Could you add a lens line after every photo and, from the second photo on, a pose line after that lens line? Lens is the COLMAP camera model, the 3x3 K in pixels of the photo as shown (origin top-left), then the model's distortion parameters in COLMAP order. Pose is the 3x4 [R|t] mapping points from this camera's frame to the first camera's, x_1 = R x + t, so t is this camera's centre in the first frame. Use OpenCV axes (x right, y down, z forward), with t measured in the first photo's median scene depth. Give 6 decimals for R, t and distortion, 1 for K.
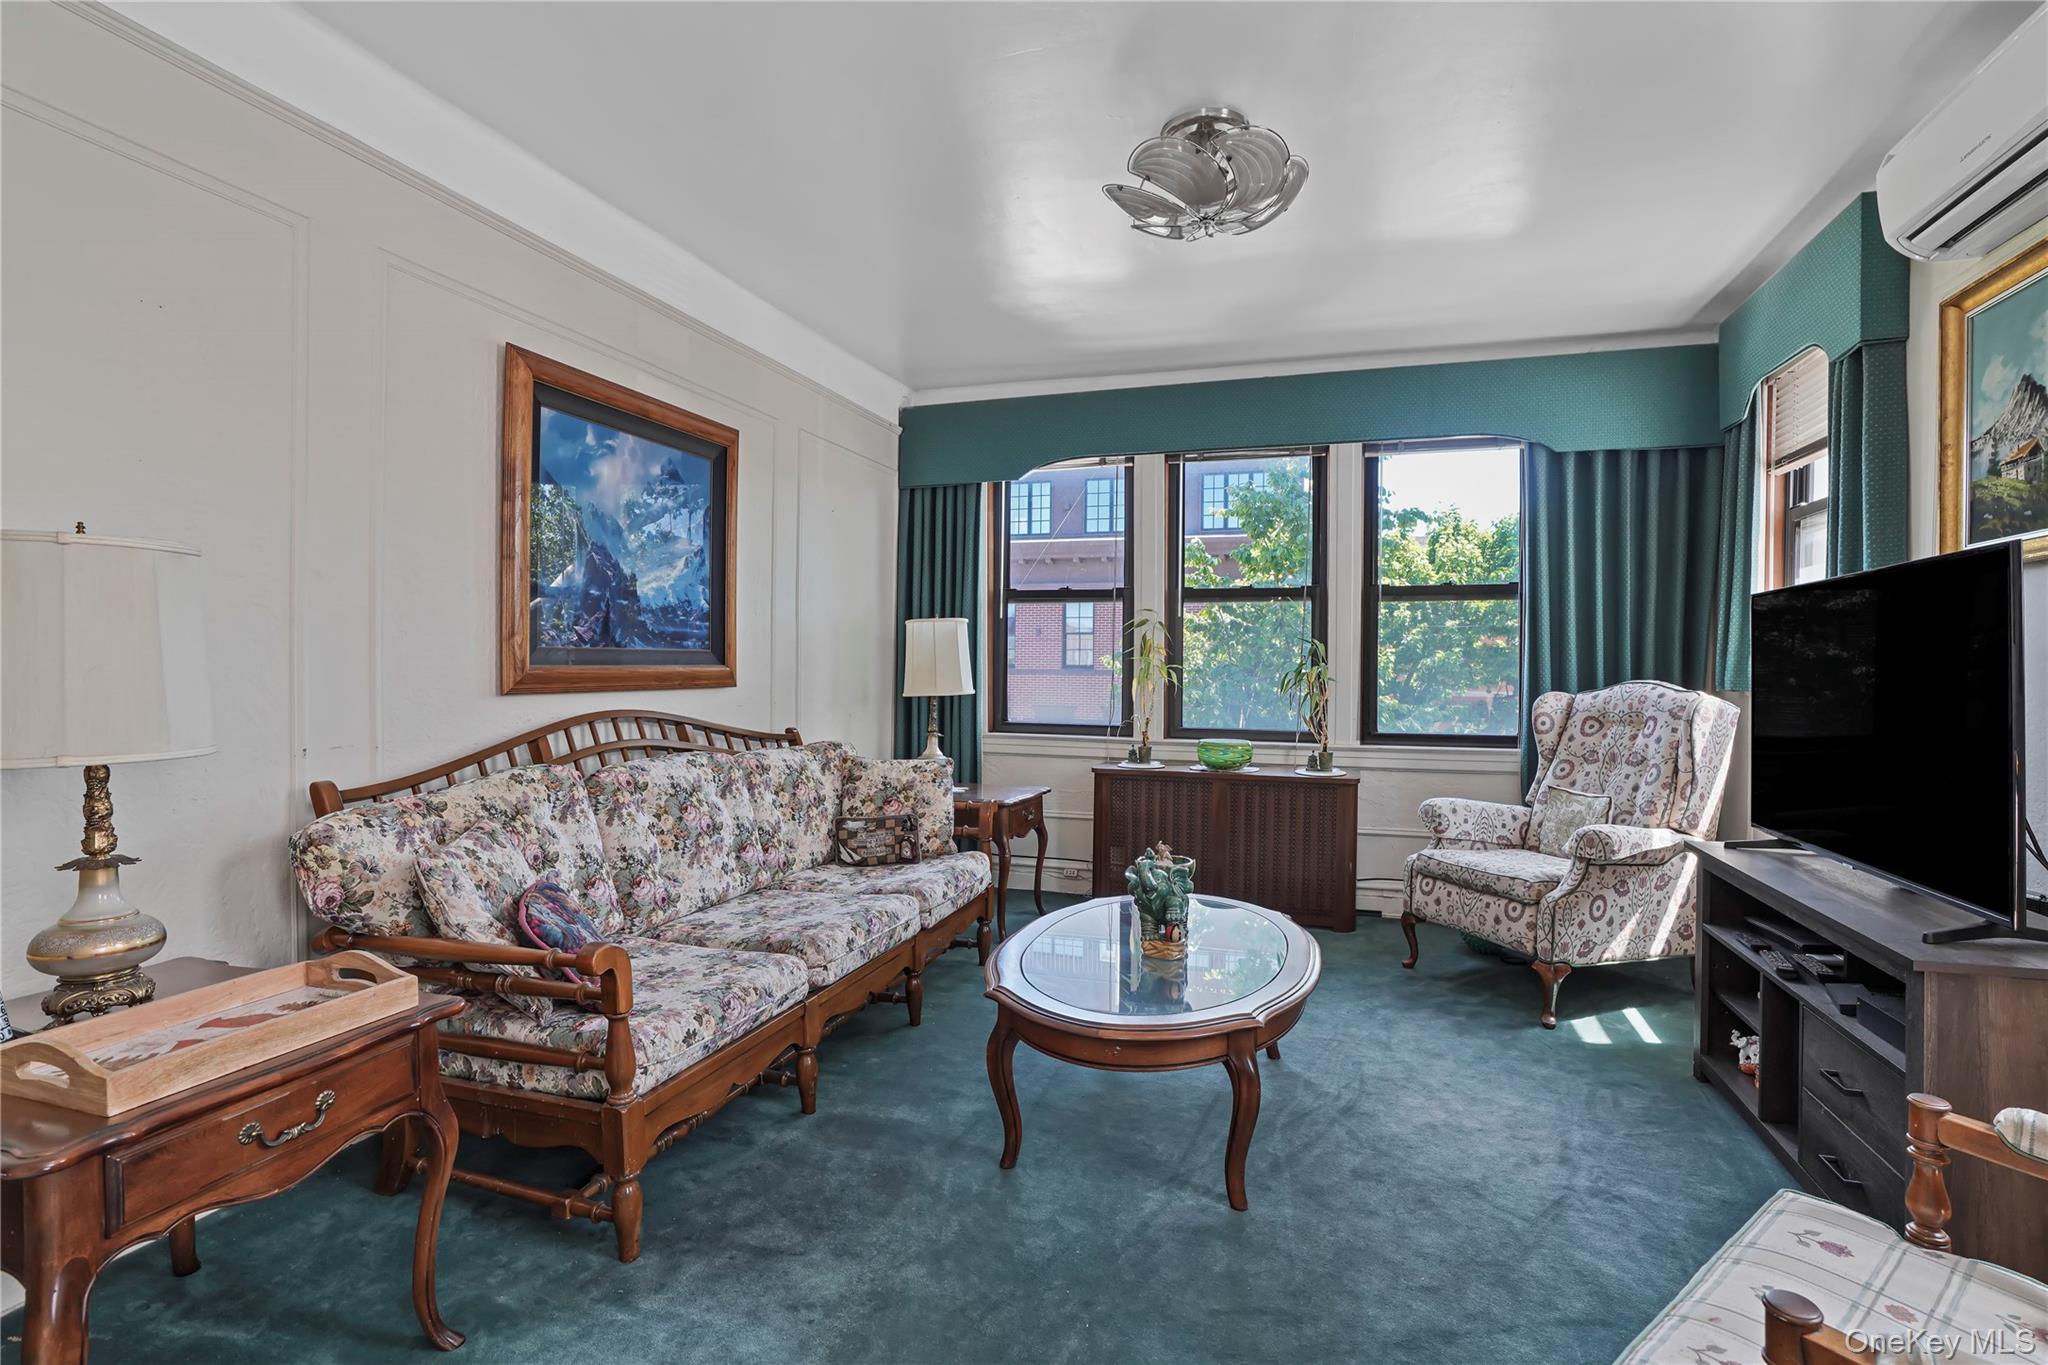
lens RADIAL K [[983.3, 0, 1050.7], [0, 983.3, 691.4], [0, 0, 1]] dist [-0.062970, 0.032742]
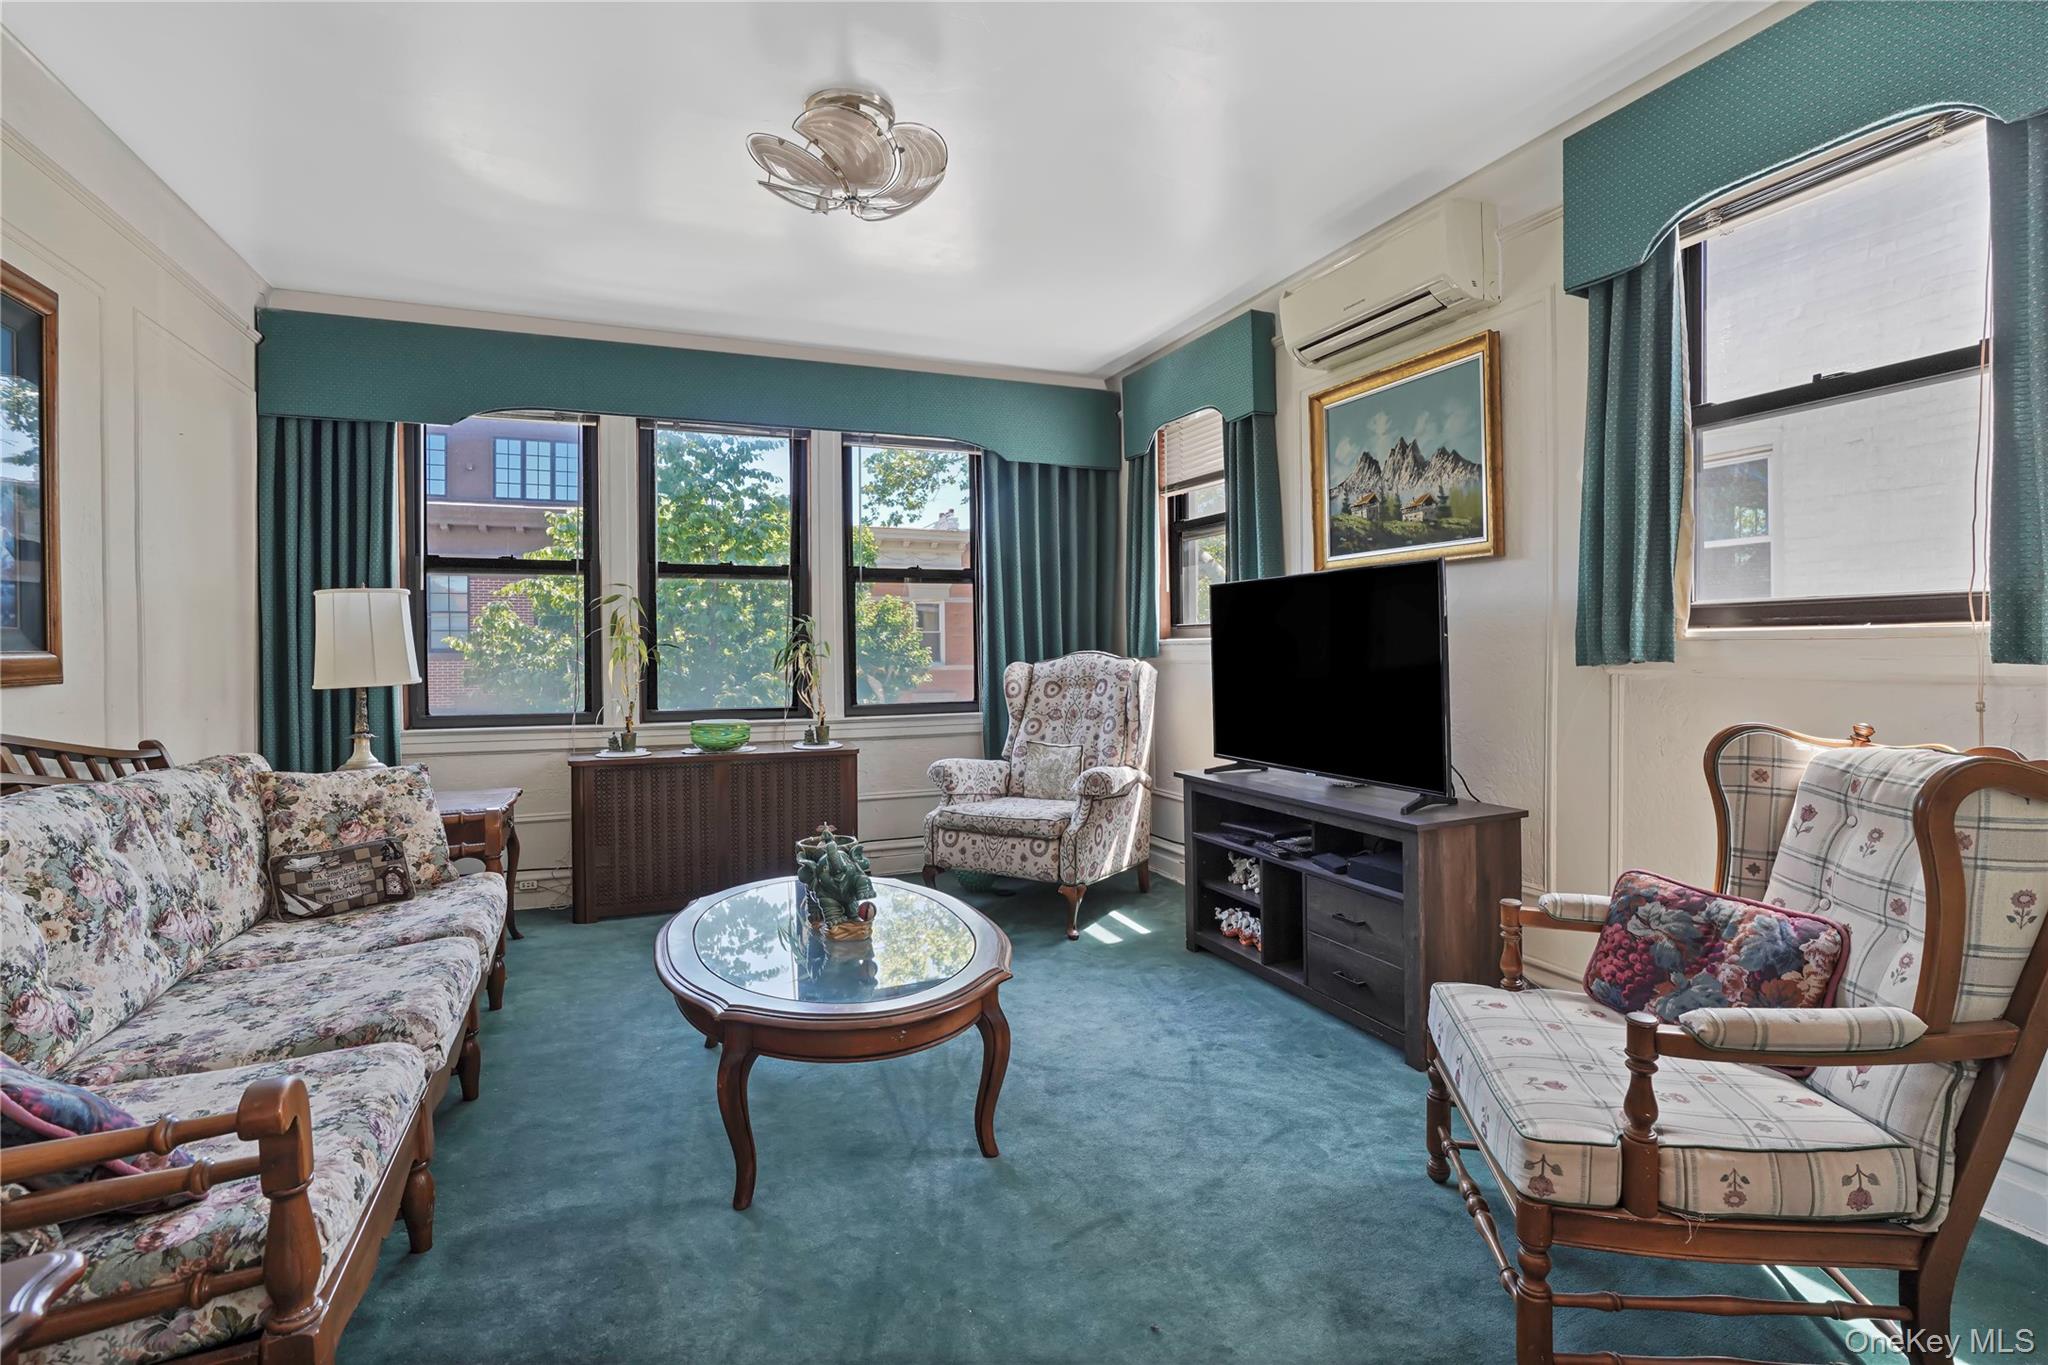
lens RADIAL K [[951.8, 0, 1052.5], [0, 951.8, 654.7], [0, 0, 1]] dist [-0.058633, 0.026845]
pose [[0.755665, -0.018781, 0.654689, -0.240147], [0.028647, 0.999580, -0.004390, -0.002605], [-0.654331, 0.022072, 0.755886, 0.099530]]
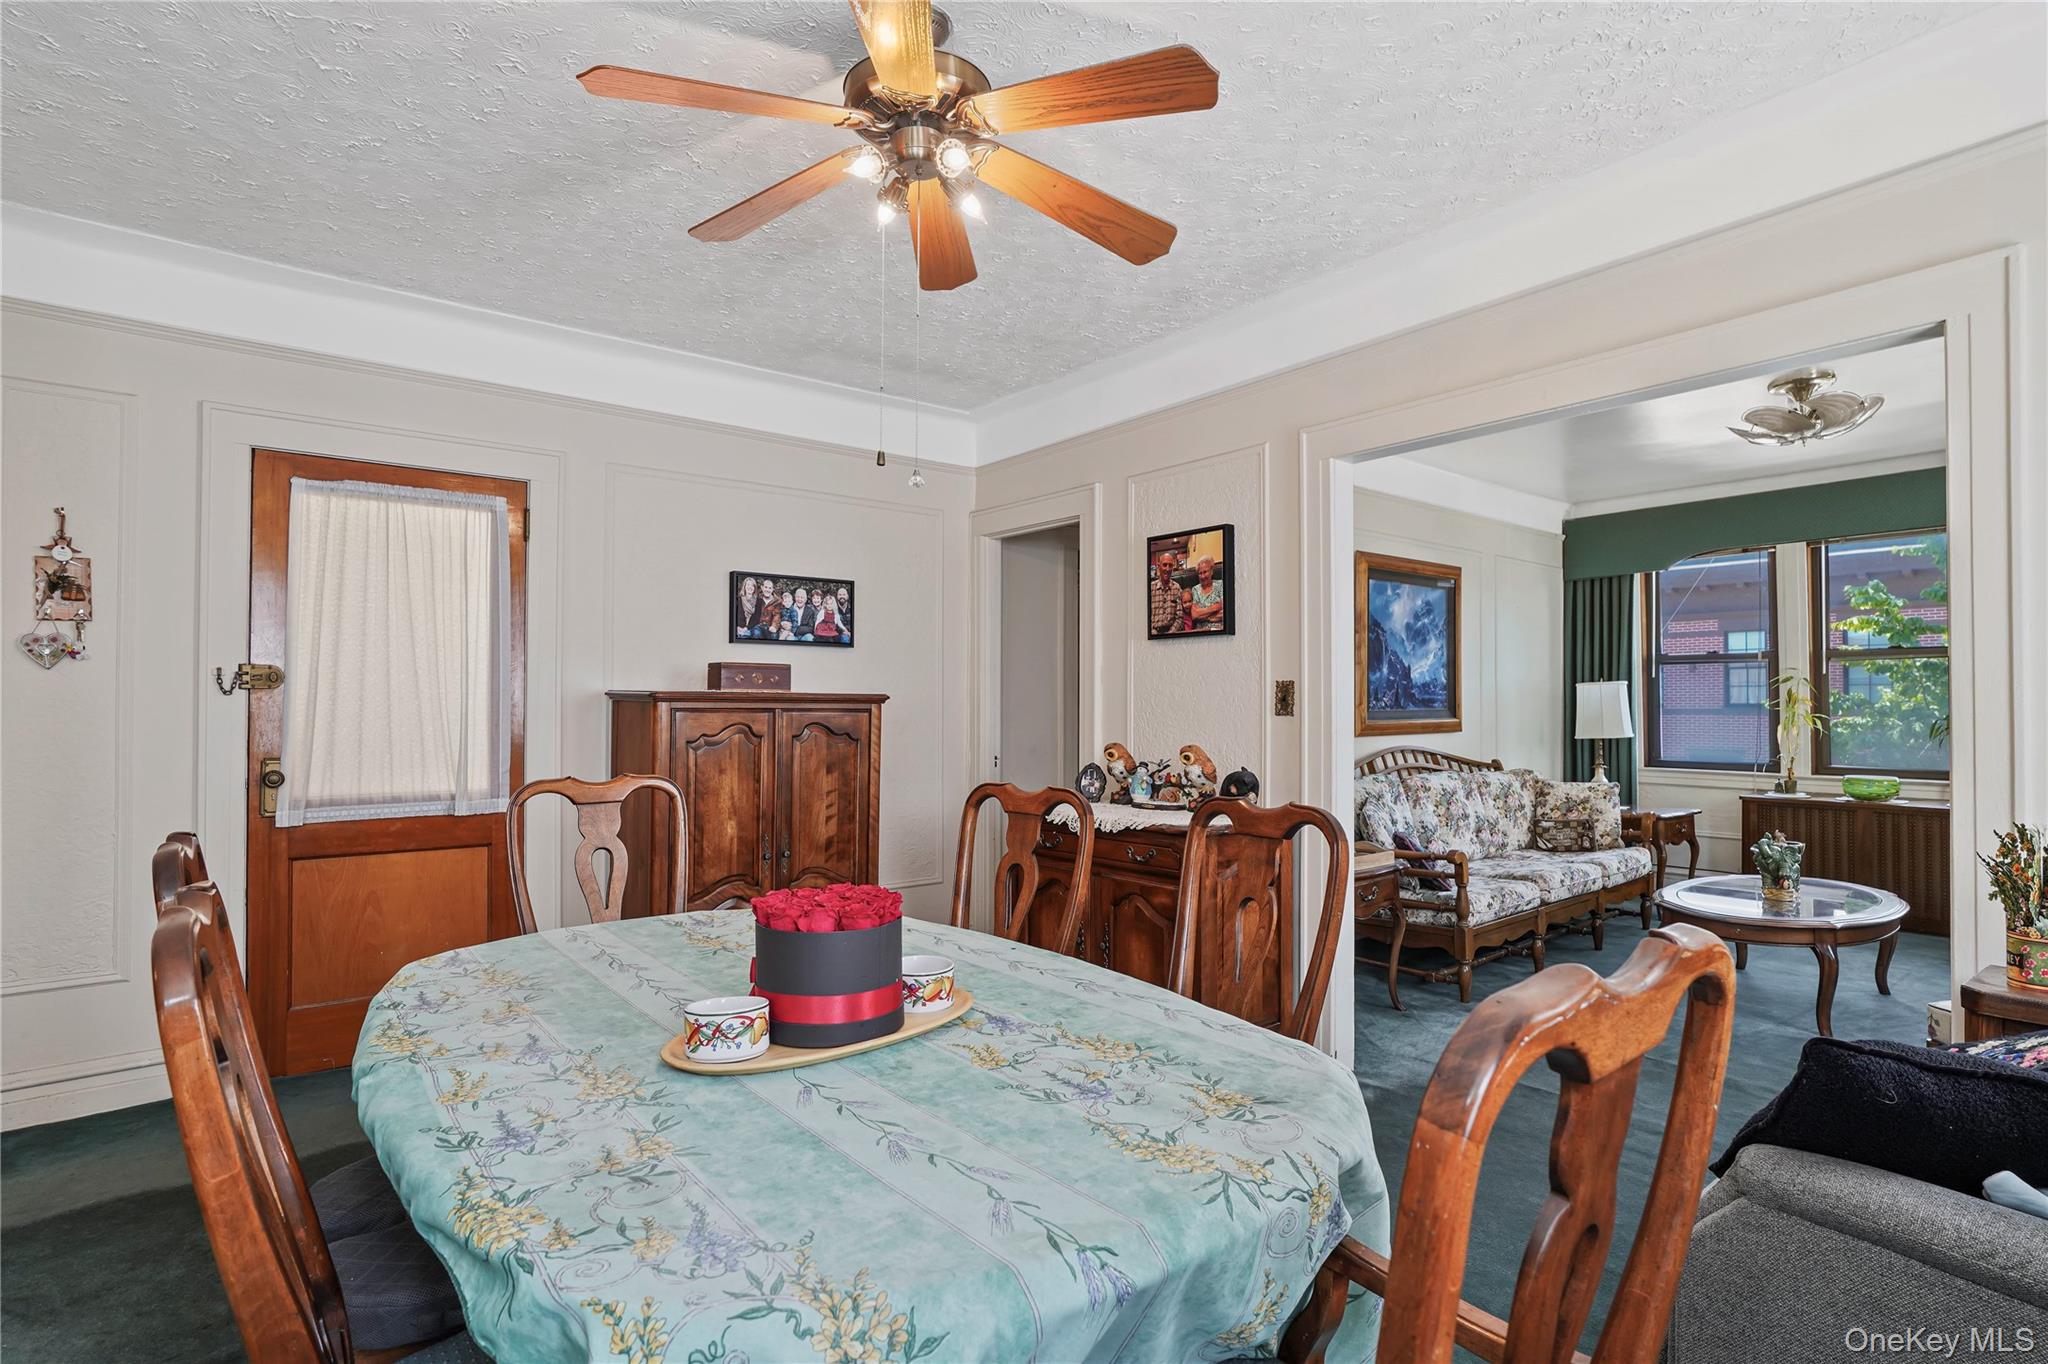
lens RADIAL K [[983.3, 0, 1050.7], [0, 983.3, 690.9], [0, 0, 1]] dist [-0.062970, 0.032742]
pose [[0.824535, -0.018880, -0.565496, 0.015968], [-0.004594, 0.999187, -0.040058, -0.004811], [0.565792, 0.035627, 0.823778, -0.693072]]
